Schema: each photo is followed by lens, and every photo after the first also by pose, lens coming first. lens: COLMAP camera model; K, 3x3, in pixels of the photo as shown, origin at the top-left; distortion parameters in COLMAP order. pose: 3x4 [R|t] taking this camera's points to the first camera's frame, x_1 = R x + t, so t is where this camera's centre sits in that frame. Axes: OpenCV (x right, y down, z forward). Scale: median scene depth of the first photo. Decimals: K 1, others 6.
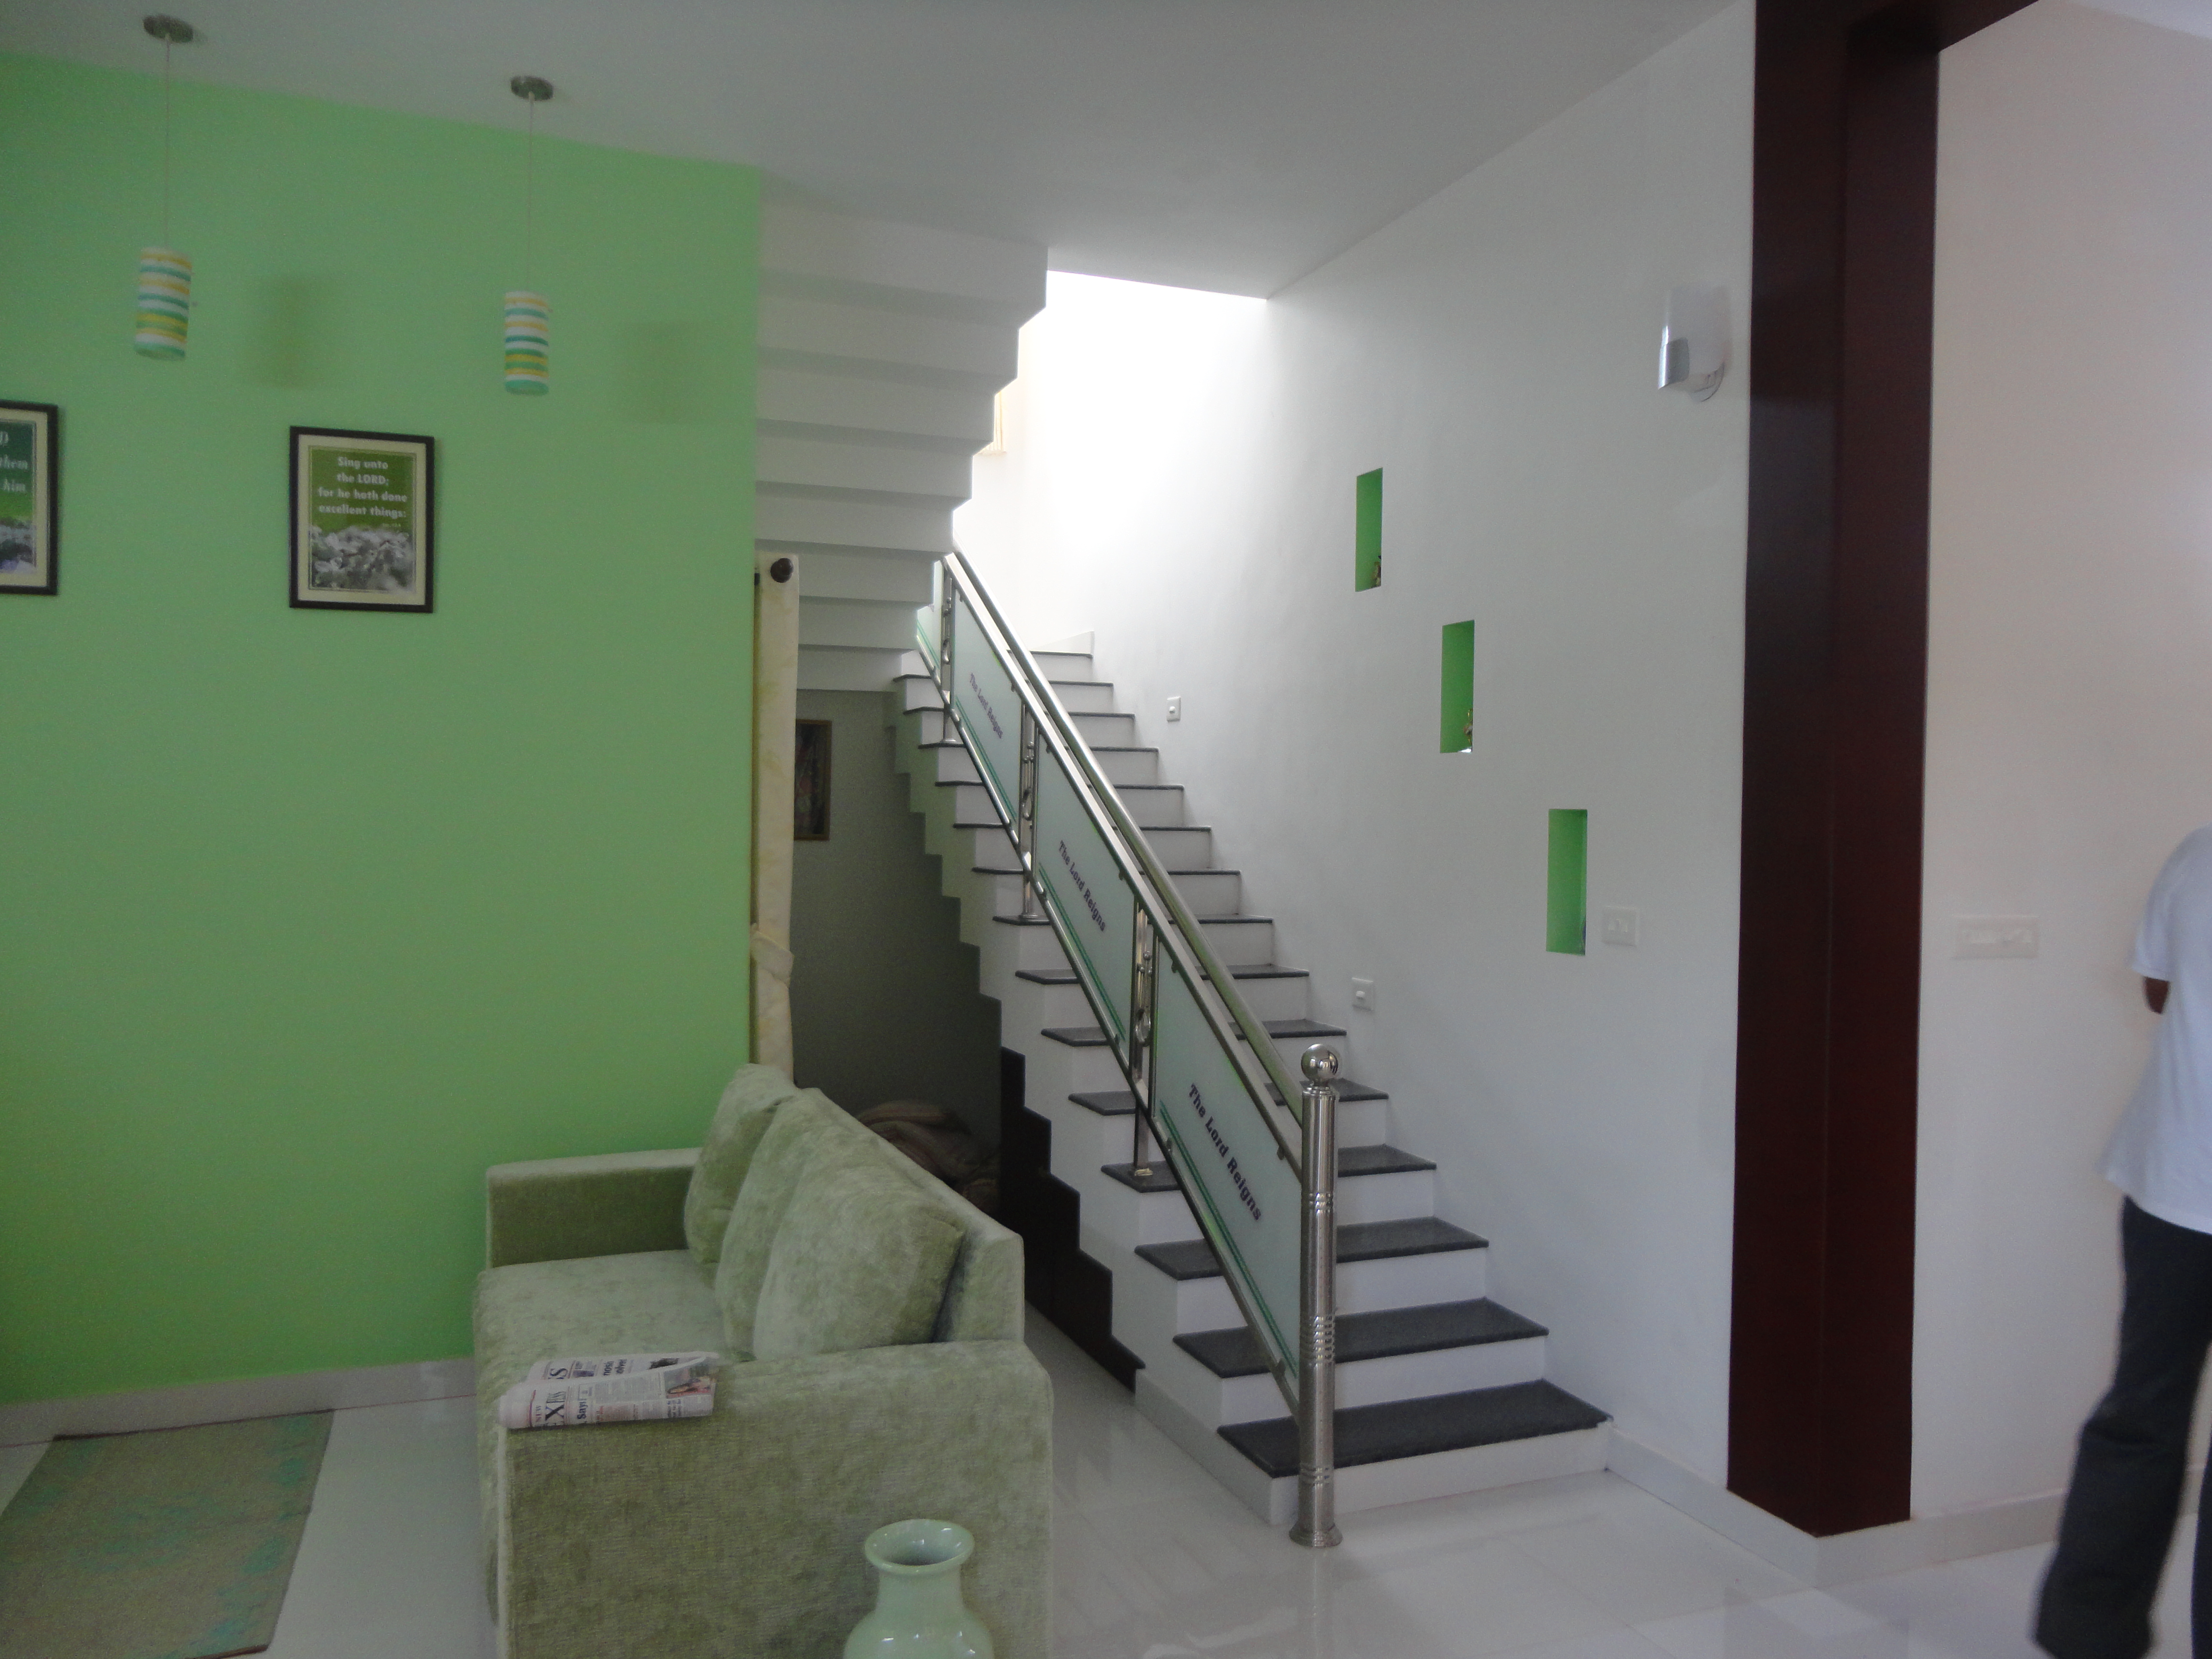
lens RADIAL K [[1592.8, 0, 1106.0], [0, 1592.8, 829.5], [0, 0, 1]] dist [-0.031974, 0.037488]
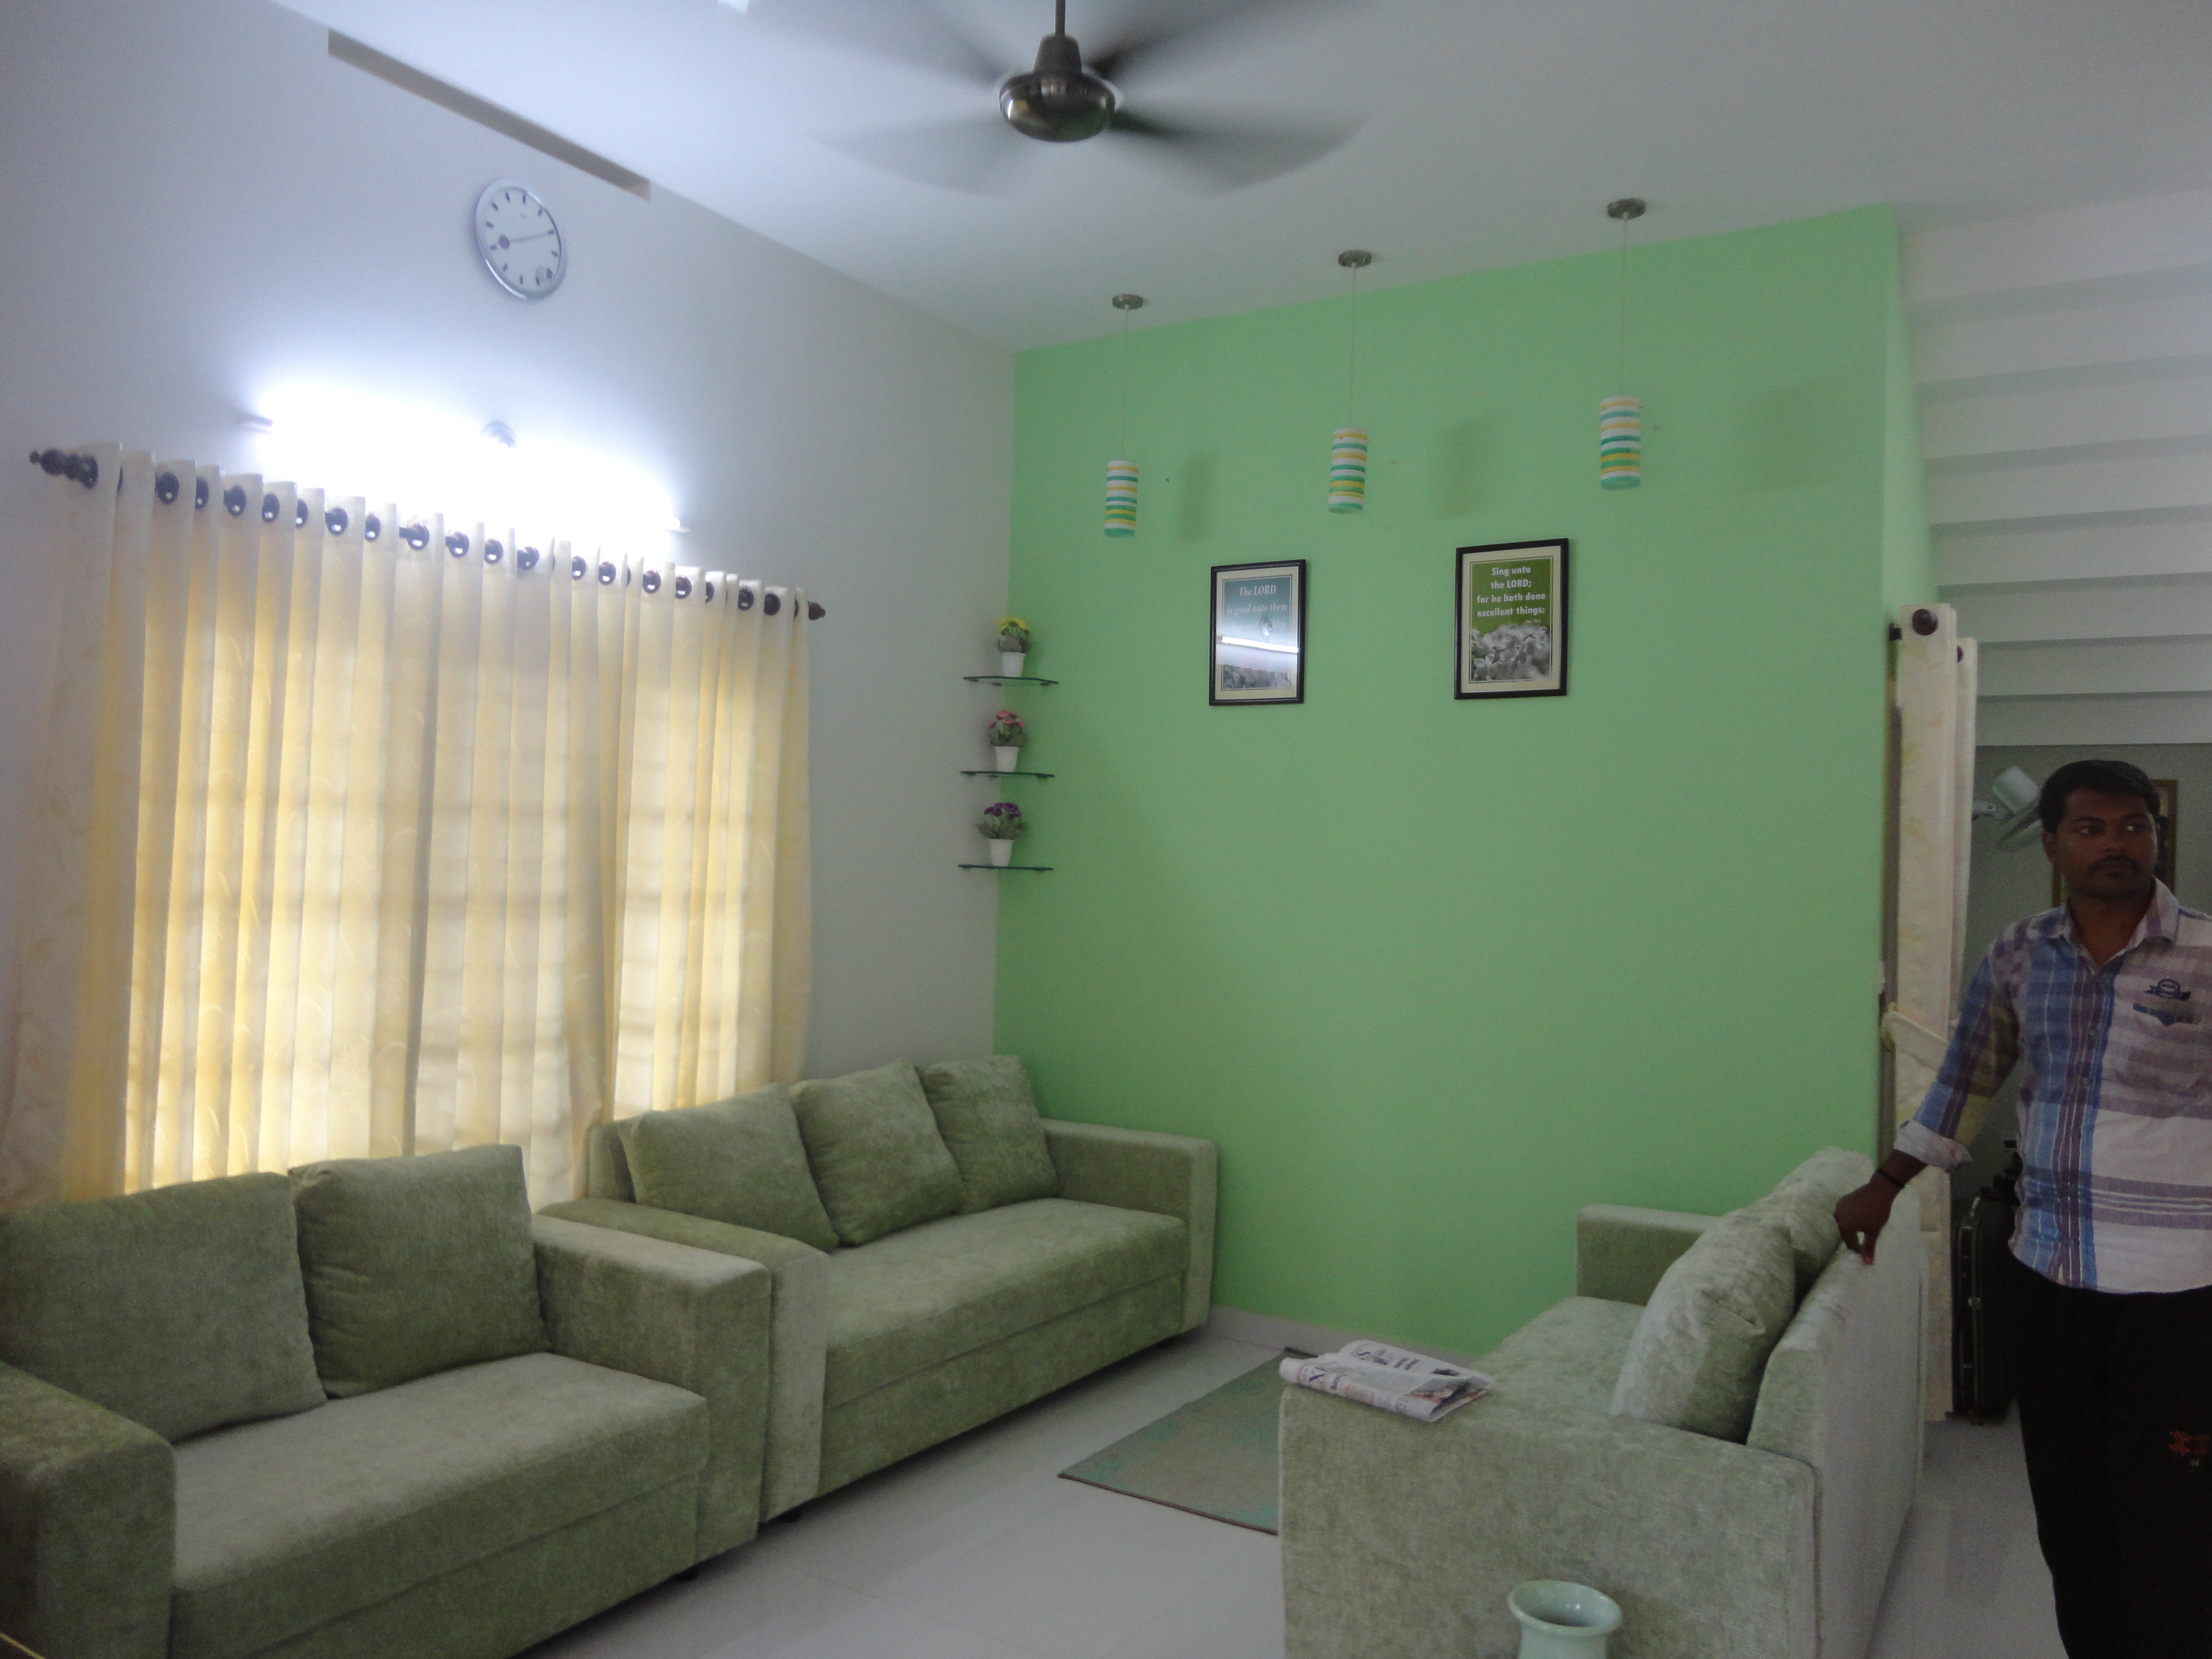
lens RADIAL K [[1592.8, 0, 1106.0], [0, 1592.8, 829.5], [0, 0, 1]] dist [-0.031974, 0.037488]
pose [[0.599992, -0.002049, -0.800003, 0.280246], [-0.031565, 0.999157, -0.026233, -0.003339], [0.799383, 0.040992, 0.599422, 0.079348]]
